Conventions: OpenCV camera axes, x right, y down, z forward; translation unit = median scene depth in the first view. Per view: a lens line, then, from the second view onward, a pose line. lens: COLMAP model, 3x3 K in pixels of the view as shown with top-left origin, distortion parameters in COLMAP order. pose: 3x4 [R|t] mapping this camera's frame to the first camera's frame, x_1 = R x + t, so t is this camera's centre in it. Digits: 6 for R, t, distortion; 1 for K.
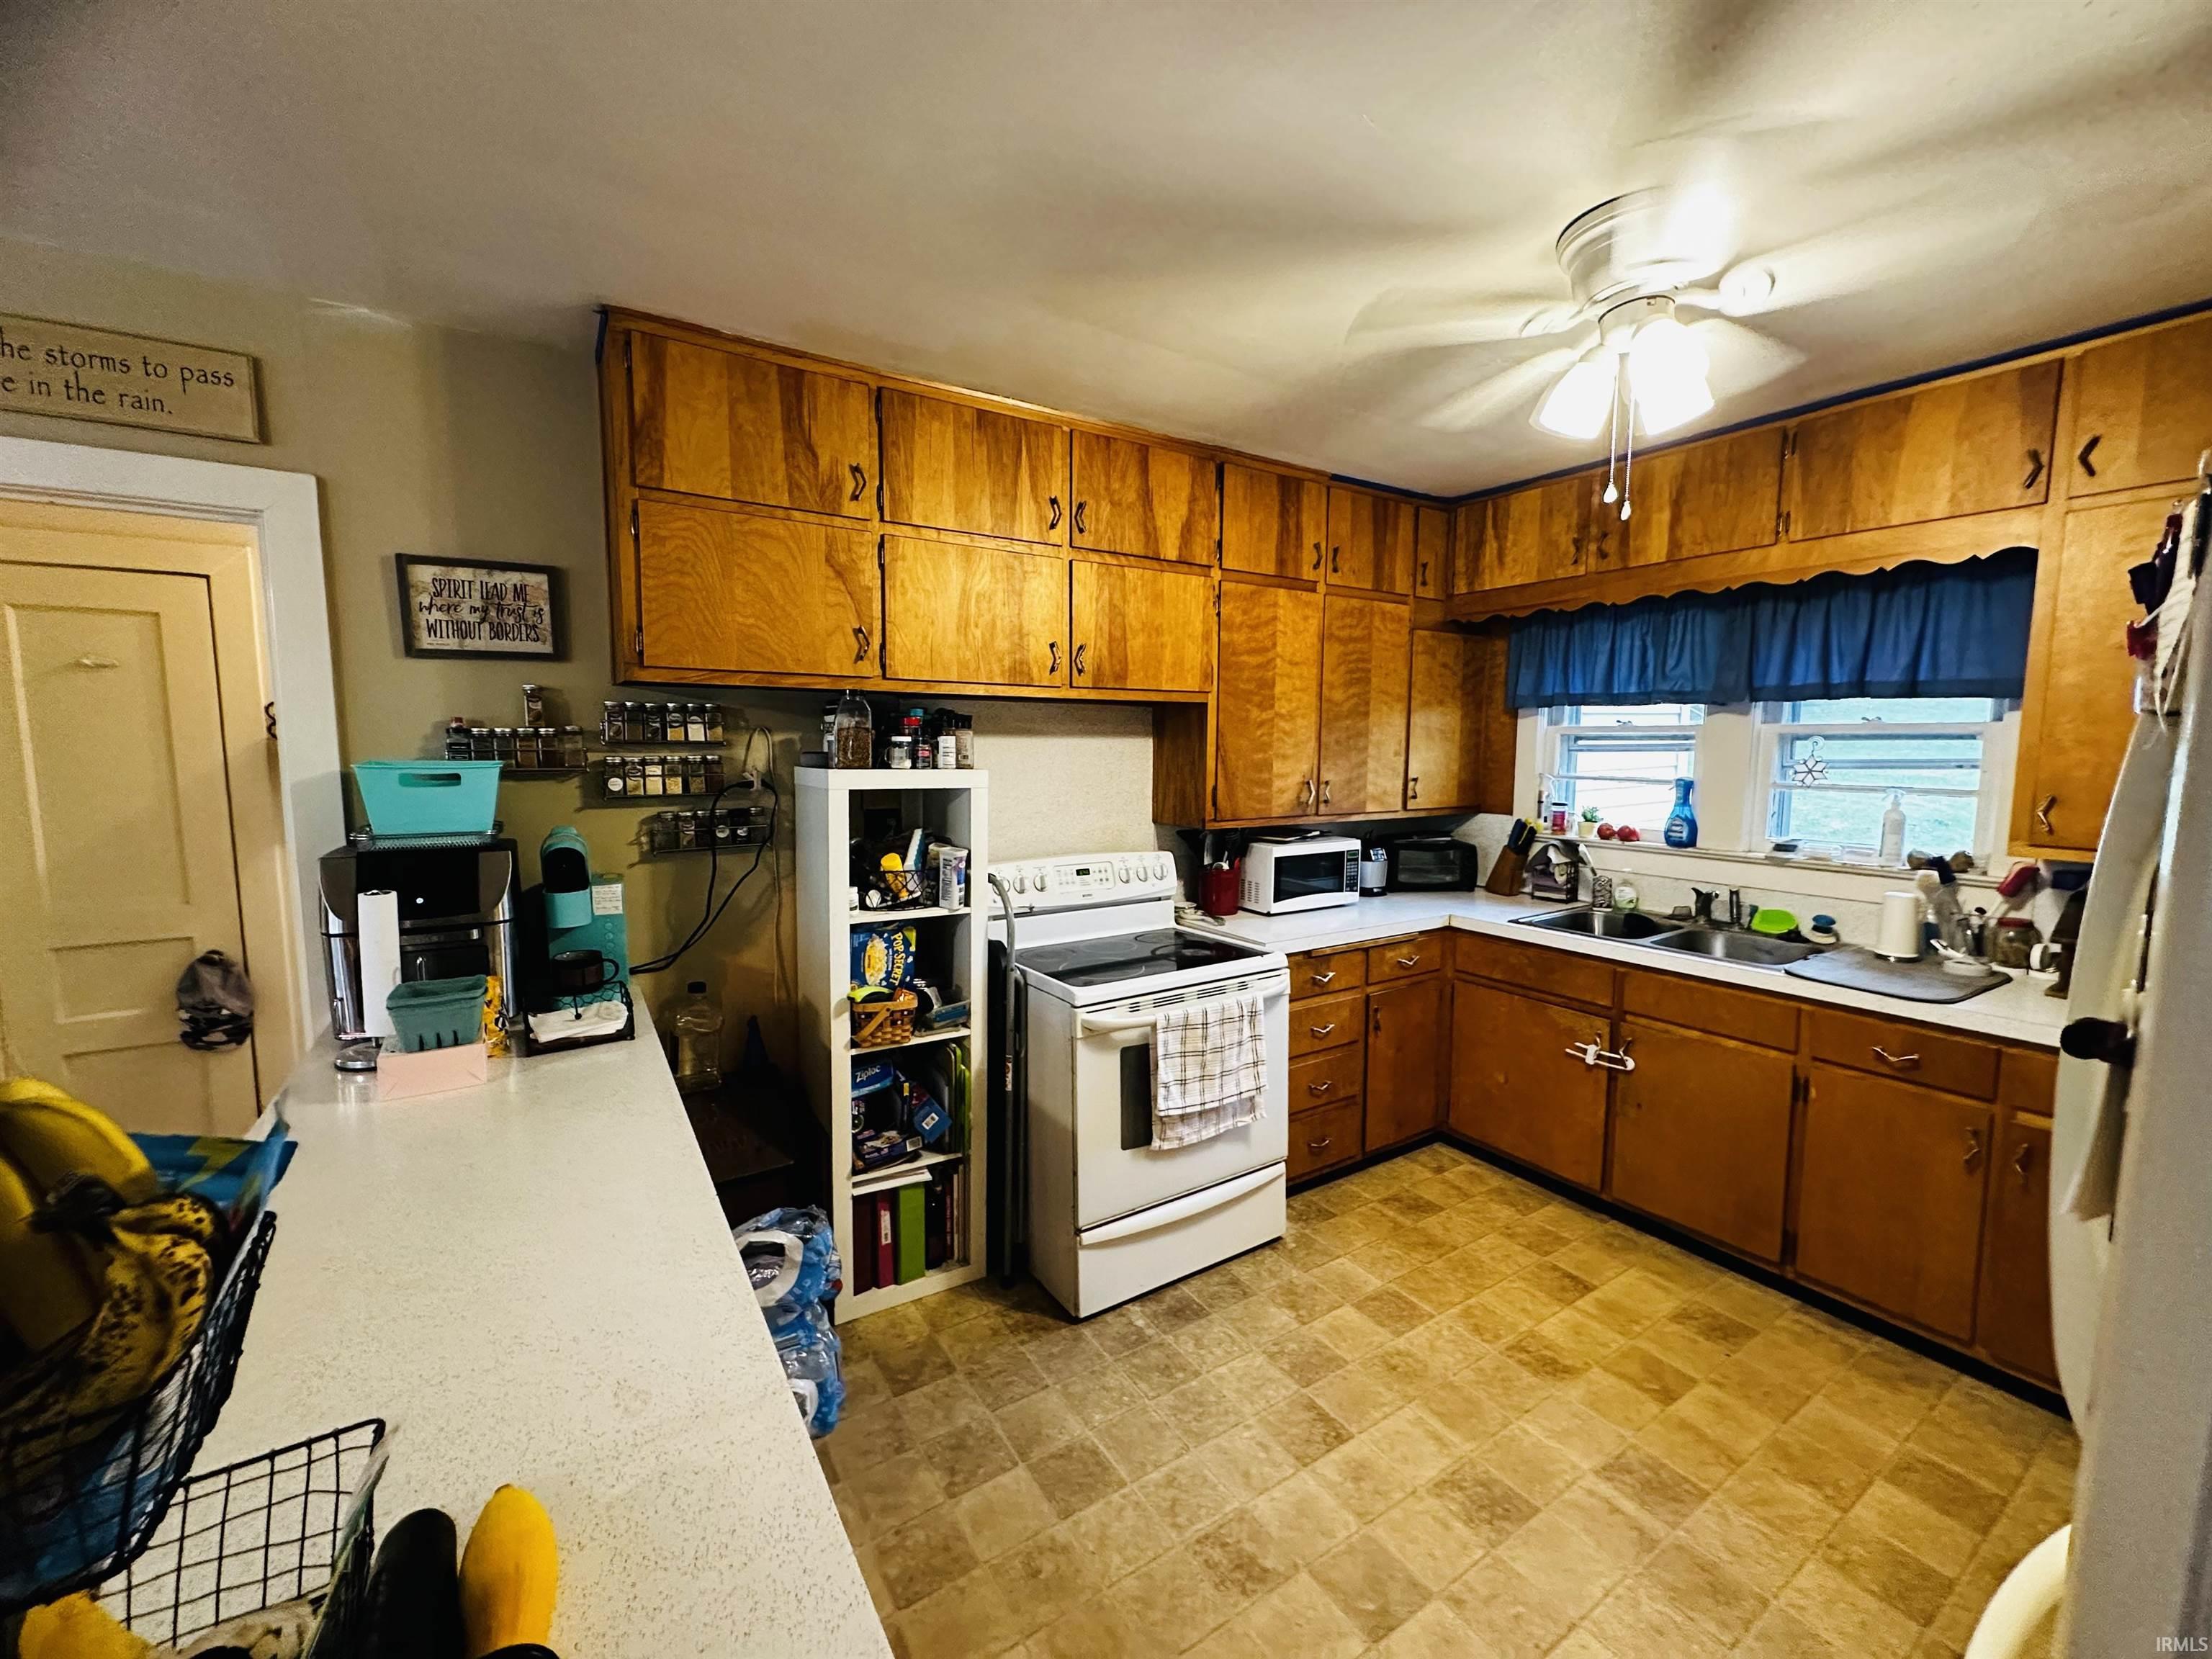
lens RADIAL K [[874.2, 0, 1105.9], [0, 874.2, 831.3], [0, 0, 1]] dist [-0.002962, -0.000555]
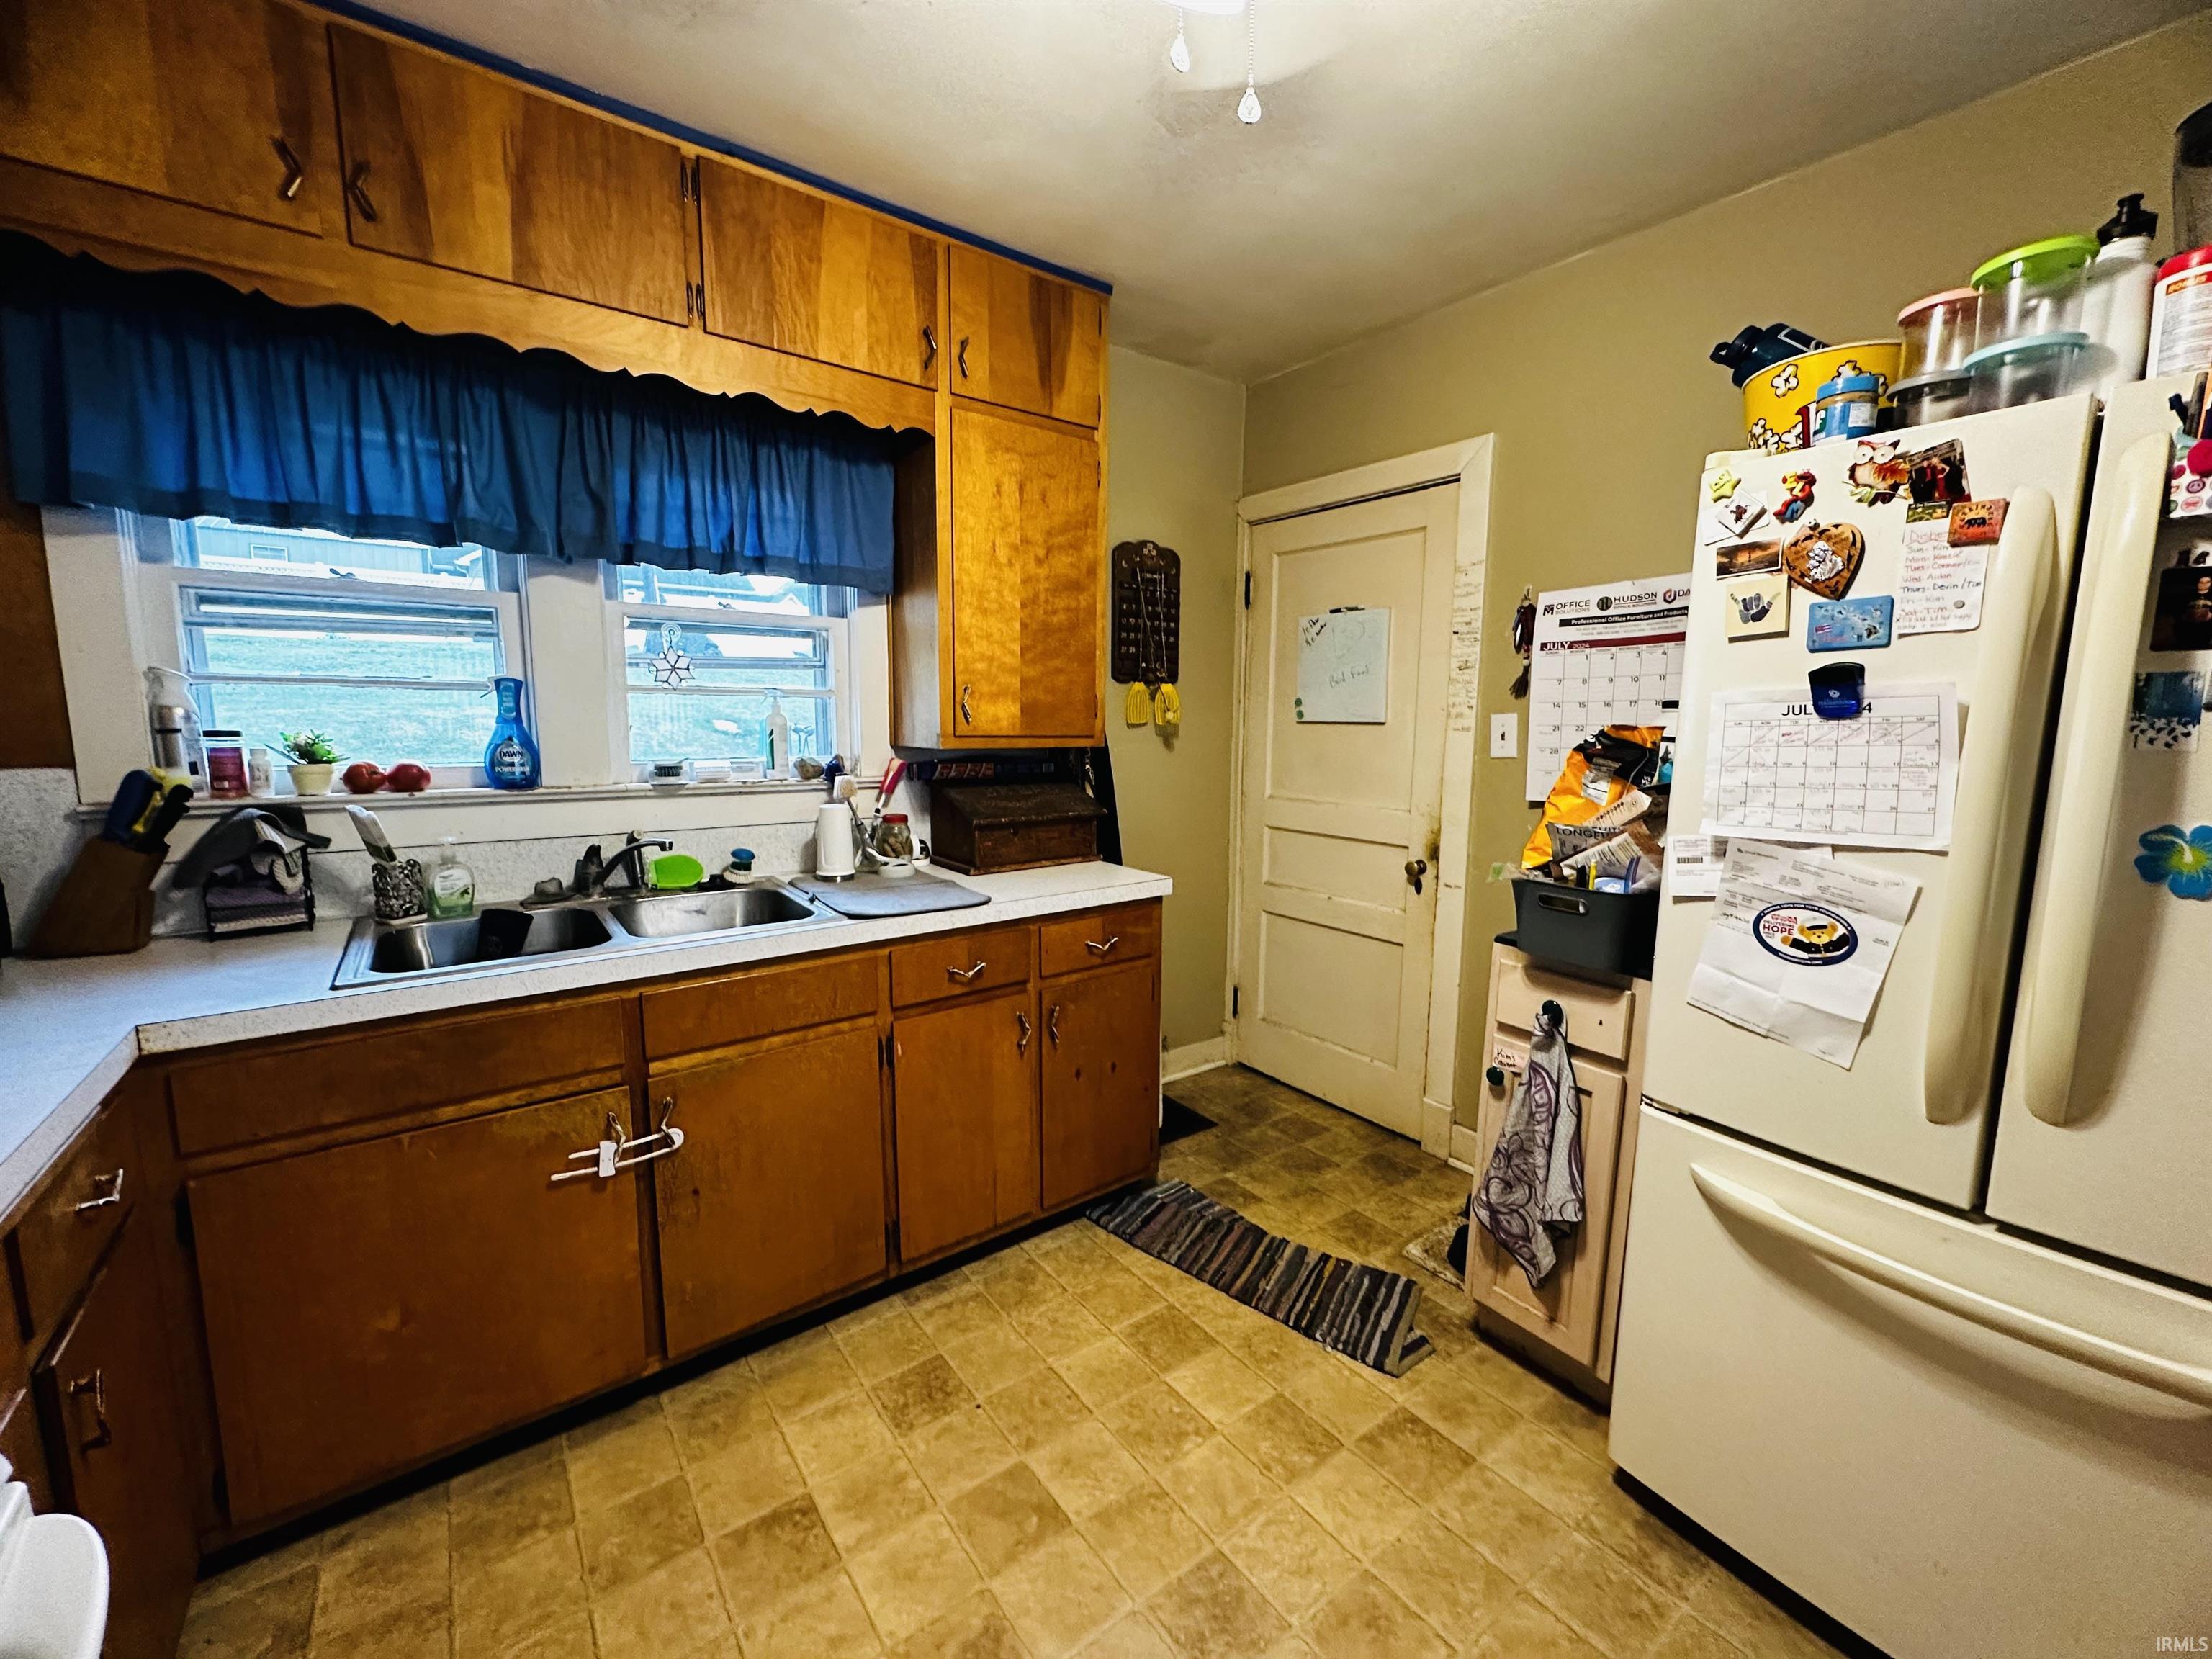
lens RADIAL K [[874.2, 0, 1107.8], [0, 874.2, 829.0], [0, 0, 1]] dist [-0.002962, -0.000555]
pose [[-0.081100, -0.130223, 0.988162, 0.004088], [0.091679, 0.986250, 0.137495, -0.000696], [-0.992481, 0.101745, -0.068046, 0.692376]]
